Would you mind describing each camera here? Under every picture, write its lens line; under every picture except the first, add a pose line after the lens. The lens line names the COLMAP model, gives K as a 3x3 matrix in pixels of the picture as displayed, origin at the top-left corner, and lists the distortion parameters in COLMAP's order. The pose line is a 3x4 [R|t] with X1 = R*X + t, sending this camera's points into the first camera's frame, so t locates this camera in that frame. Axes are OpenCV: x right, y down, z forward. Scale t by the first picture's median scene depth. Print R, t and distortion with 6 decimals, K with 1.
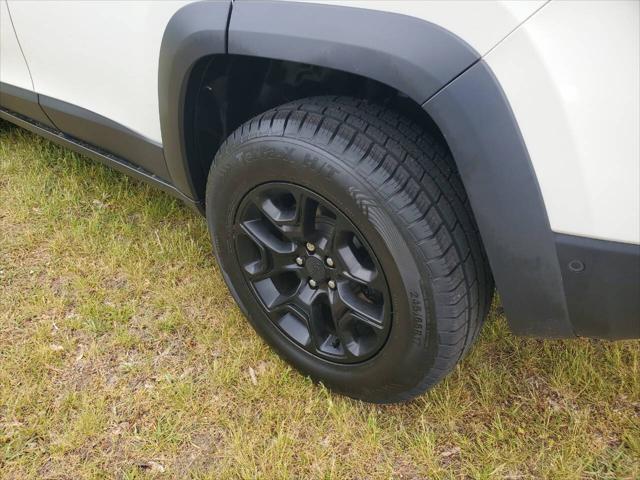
lens RADIAL K [[501.4, 0, 319.9], [0, 501.4, 238.2], [0, 0, 1]] dist [0.023097, -0.001651]
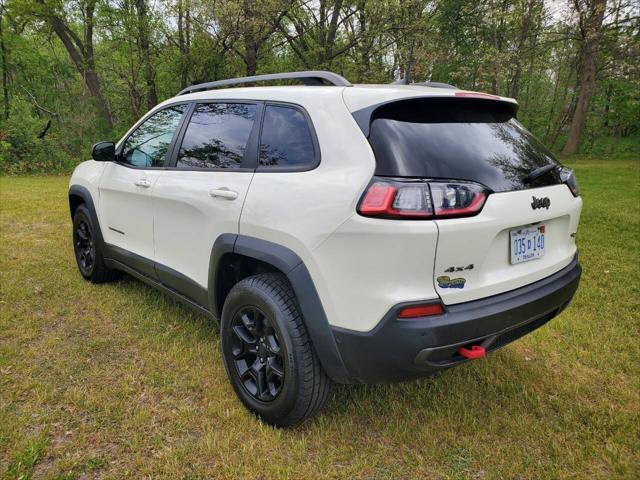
lens RADIAL K [[501.4, 0, 317.5], [0, 501.4, 241.1], [0, 0, 1]] dist [0.023097, -0.001651]
pose [[0.983896, 0.085057, -0.157204, 0.487377], [-0.136037, 0.926841, -0.349942, 0.323686], [0.115938, 0.365692, 0.923487, -1.031449]]
